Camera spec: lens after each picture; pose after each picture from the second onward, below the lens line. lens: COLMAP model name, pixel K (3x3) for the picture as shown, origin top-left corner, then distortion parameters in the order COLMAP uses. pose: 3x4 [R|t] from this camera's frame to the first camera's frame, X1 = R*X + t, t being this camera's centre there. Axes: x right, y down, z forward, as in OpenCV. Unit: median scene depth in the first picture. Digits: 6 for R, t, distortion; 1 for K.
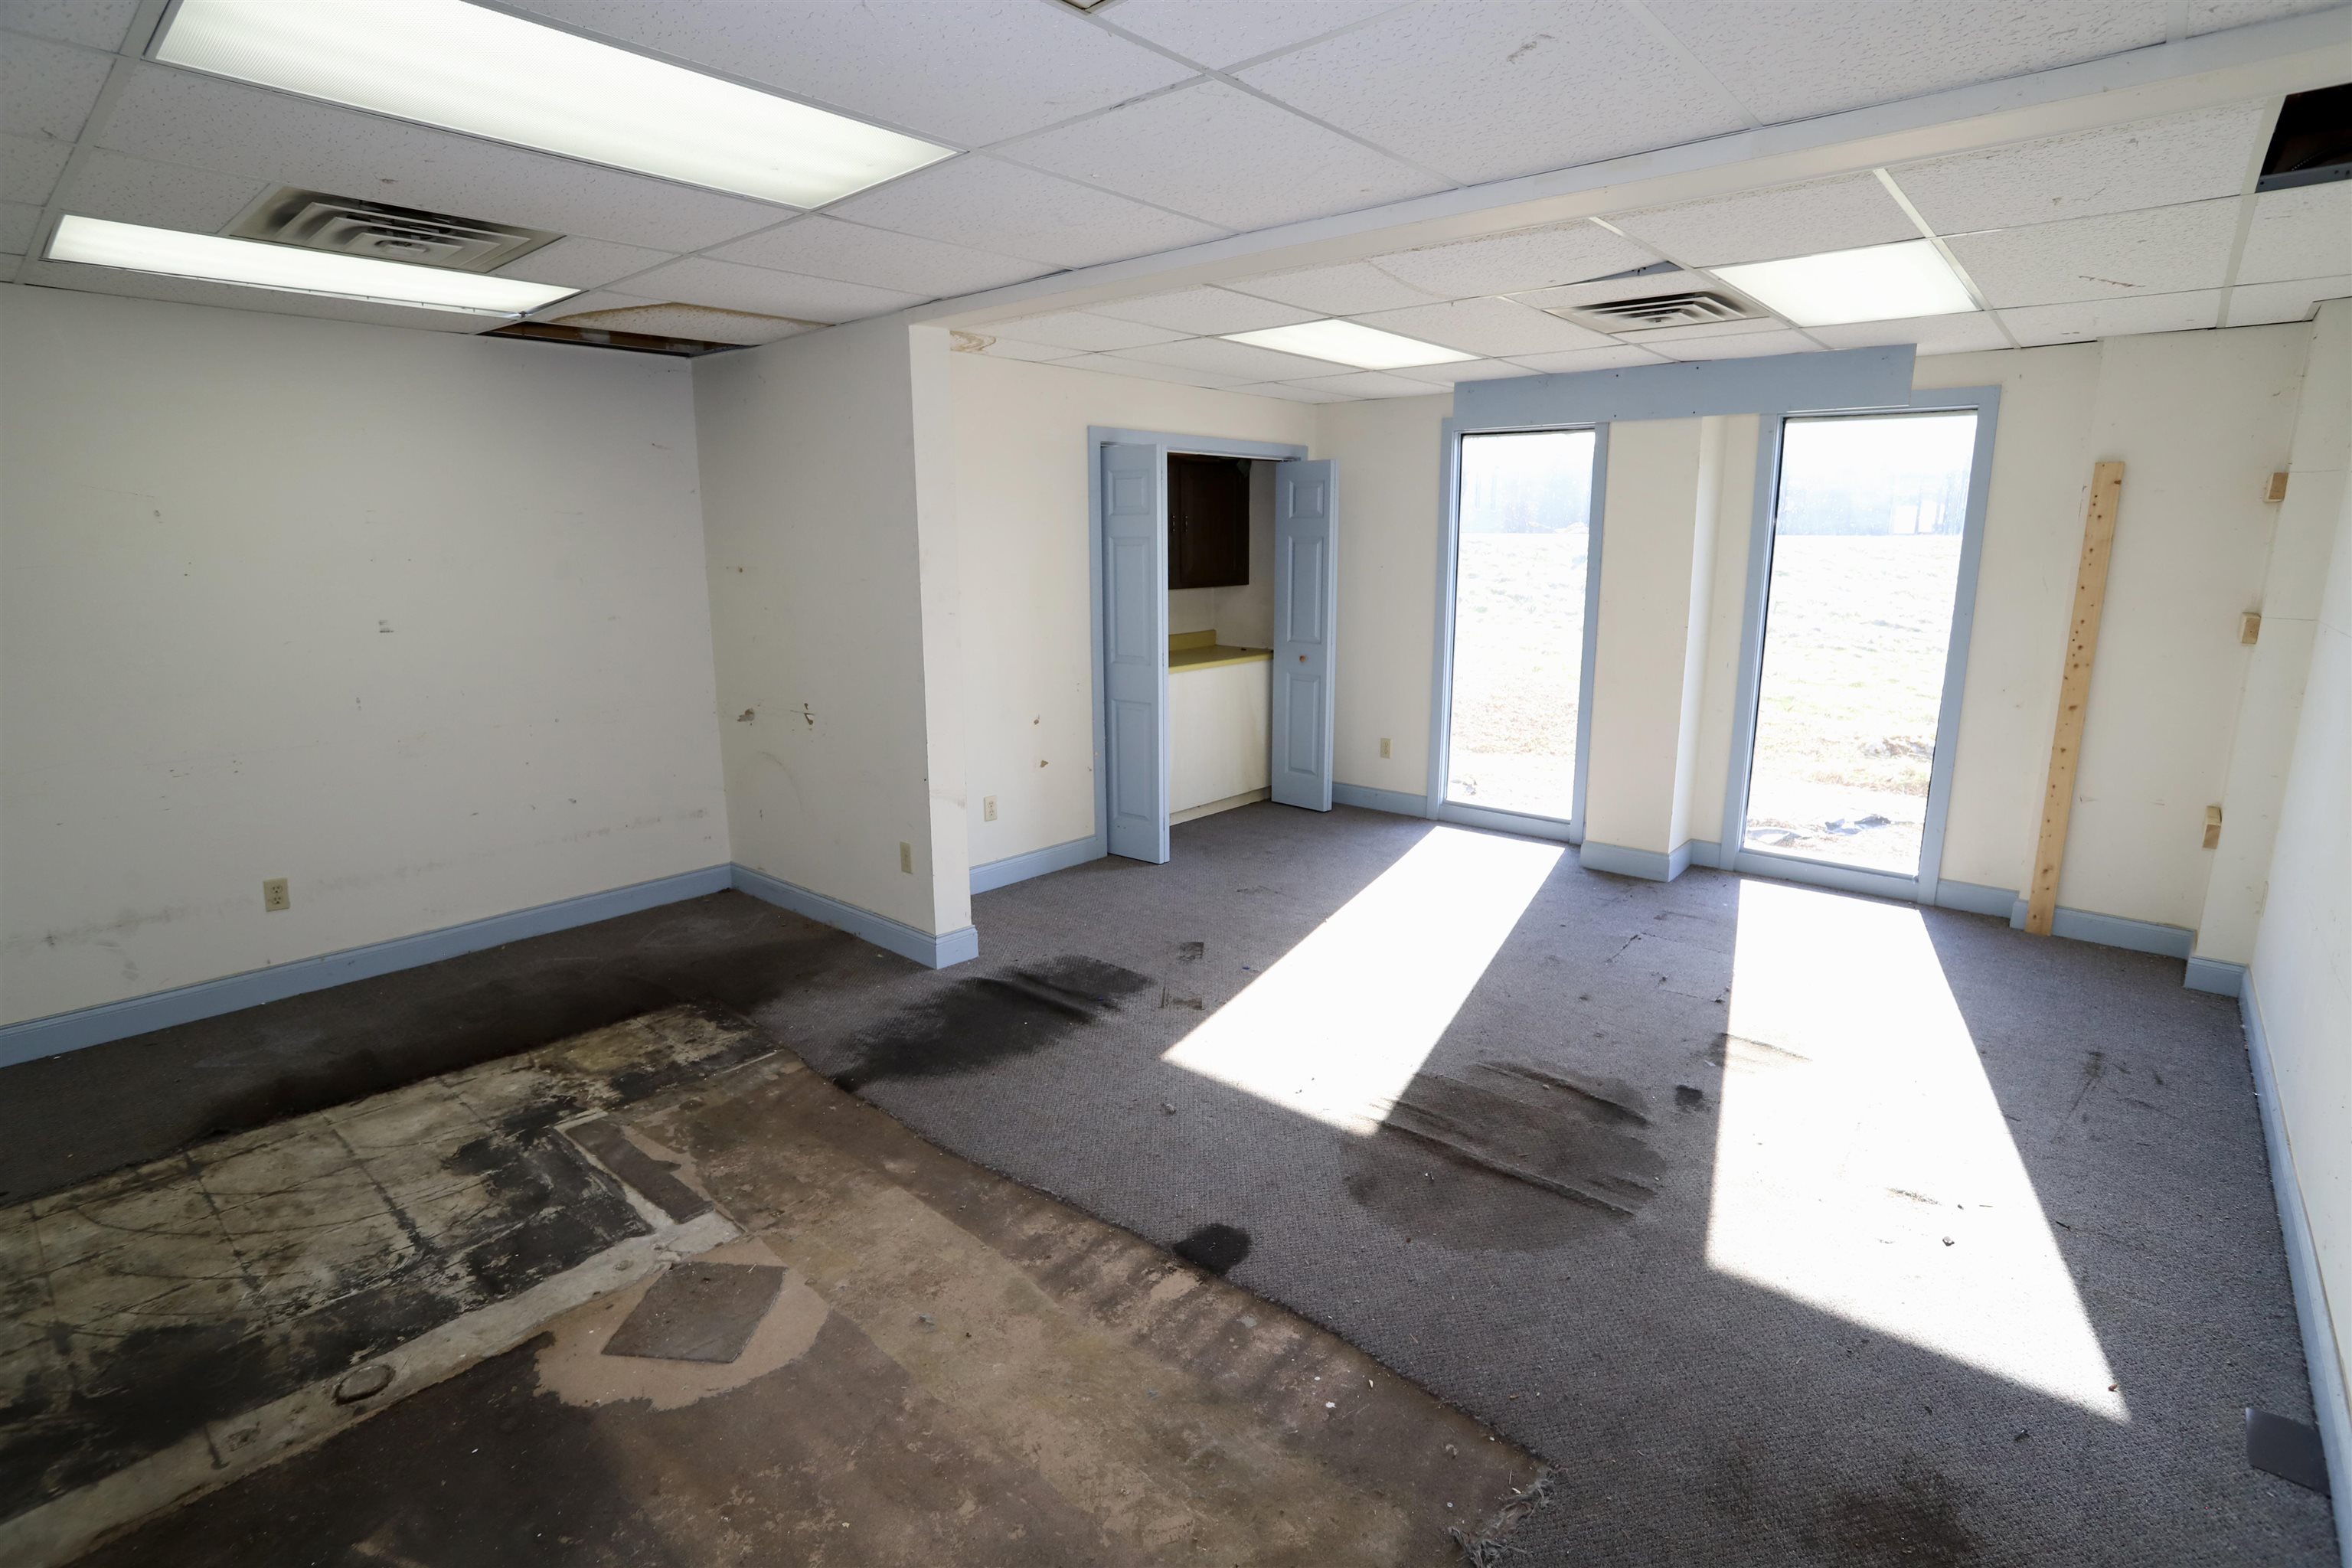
lens RADIAL K [[1136.4, 0, 1177.8], [0, 1136.4, 762.6], [0, 0, 1]] dist [-0.051324, 0.017871]
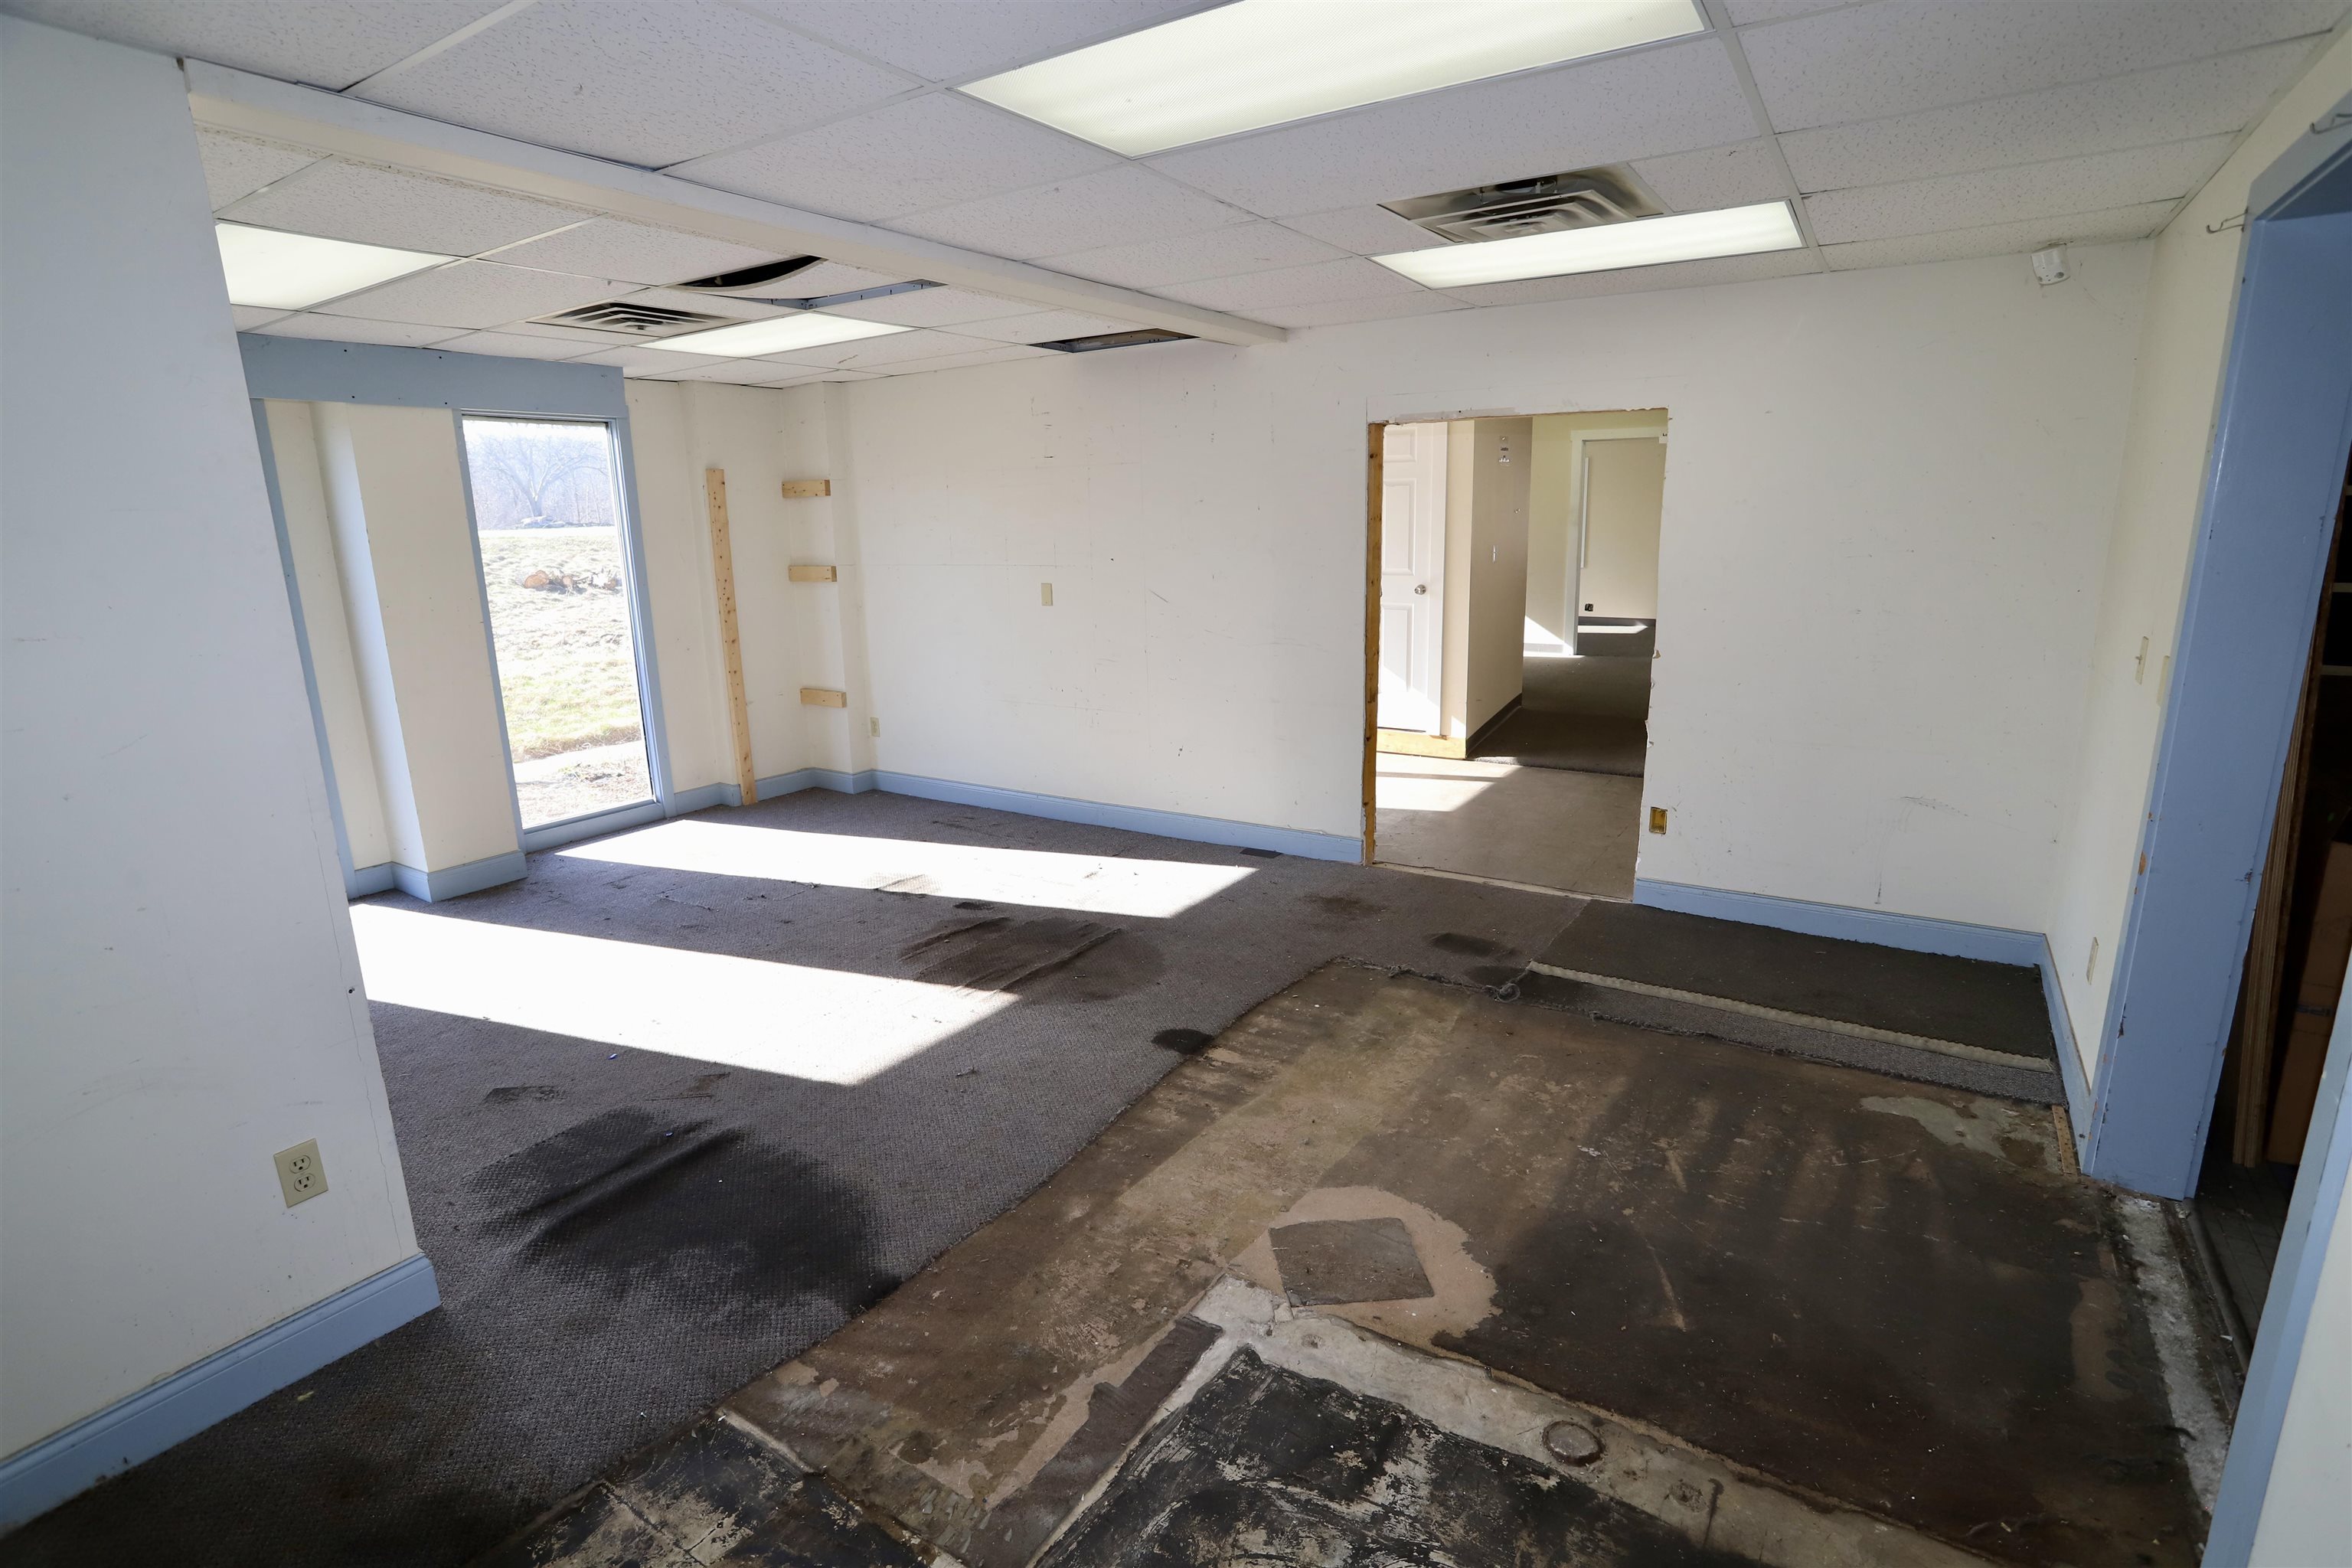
lens RADIAL K [[1136.4, 0, 1163.9], [0, 1136.4, 789.2], [0, 0, 1]] dist [-0.051324, 0.017871]
pose [[-0.129160, -0.224082, 0.965974, -1.185267], [0.209828, 0.945899, 0.247482, -0.191267], [-0.969170, 0.234653, -0.075153, 1.032983]]
